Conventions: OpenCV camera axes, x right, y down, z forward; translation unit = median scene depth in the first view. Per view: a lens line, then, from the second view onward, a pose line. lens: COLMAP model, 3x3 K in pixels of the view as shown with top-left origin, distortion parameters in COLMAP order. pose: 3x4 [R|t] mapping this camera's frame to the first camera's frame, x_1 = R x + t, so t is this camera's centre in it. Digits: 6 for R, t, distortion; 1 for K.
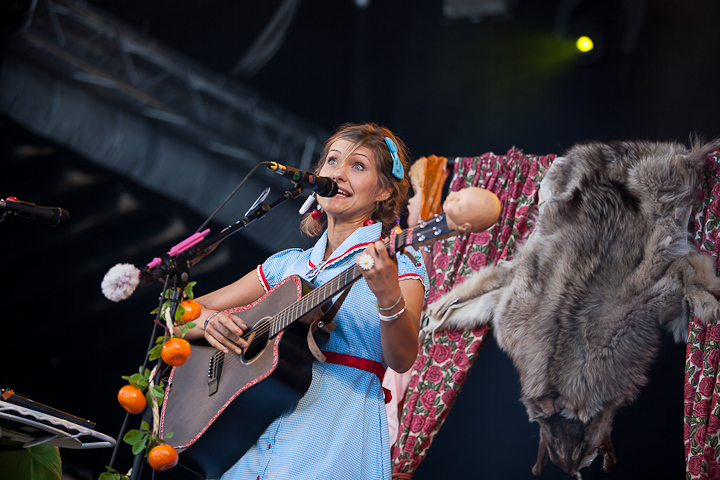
lens RADIAL K [[2661.7, 0, 360.0], [0, 2661.7, 240.0], [0, 0, 1]] dist [0.360847, -12.811177]
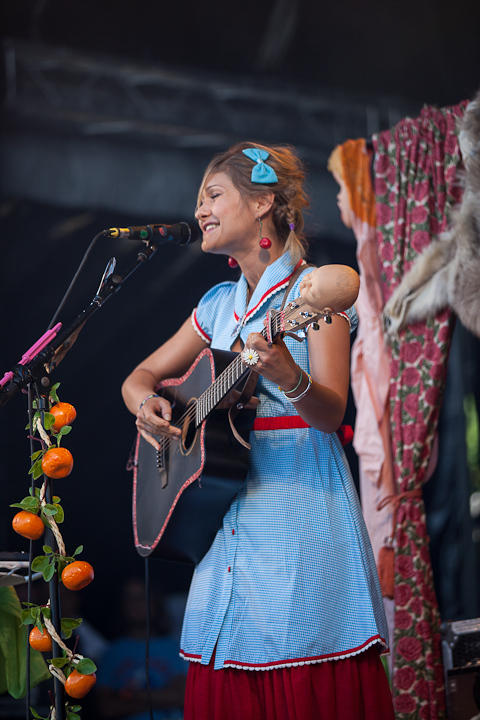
lens RADIAL K [[3112.3, 0, 240.0], [0, 3112.3, 360.0], [0, 0, 1]] dist [0.495057, 0.871178]
pose [[0.941627, -0.304082, -0.144477, 0.128849], [0.310835, 0.950104, 0.026173, -0.000530], [0.129309, -0.069553, 0.989162, -0.051500]]
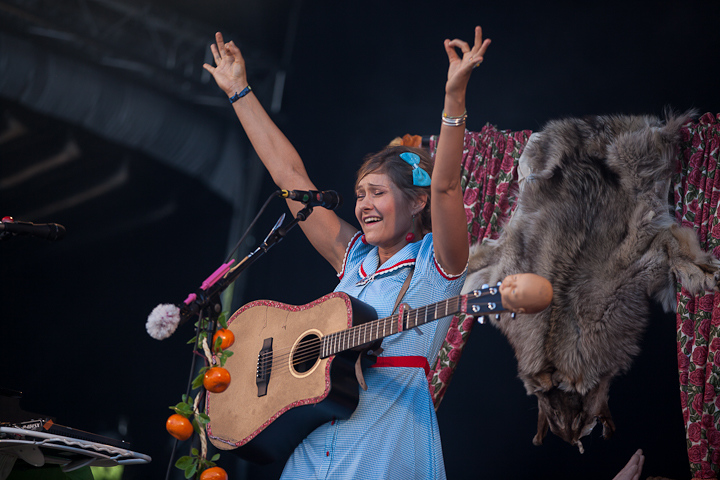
lens RADIAL K [[3280.1, 0, 360.0], [0, 3280.1, 240.0], [0, 0, 1]] dist [0.942745, -36.244571]
pose [[0.995628, -0.077795, 0.051691, -0.061539], [0.074493, 0.995230, 0.062990, -0.075851], [-0.056345, -0.058864, 0.996675, -0.261514]]
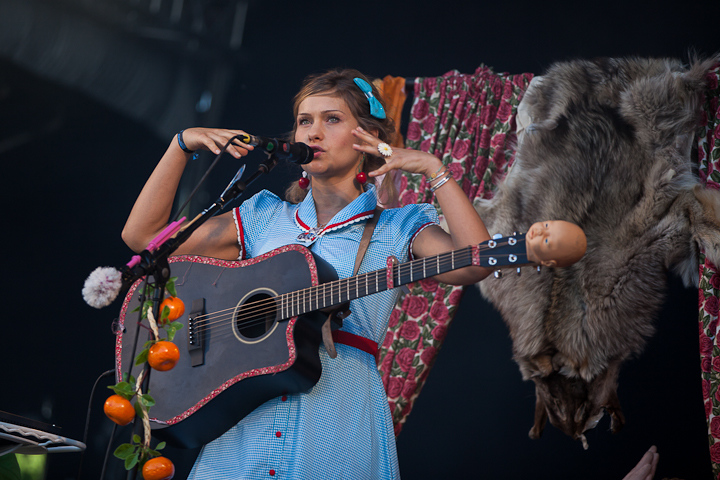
lens RADIAL K [[3745.1, 0, 273.7], [0, 3745.1, 186.9], [0, 0, 1]] dist [0.889396, -24.015420]
pose [[0.997489, -0.060655, 0.036554, -0.060808], [0.058449, 0.996566, 0.058652, -0.073888], [-0.039986, -0.056368, 0.997609, -0.244255]]
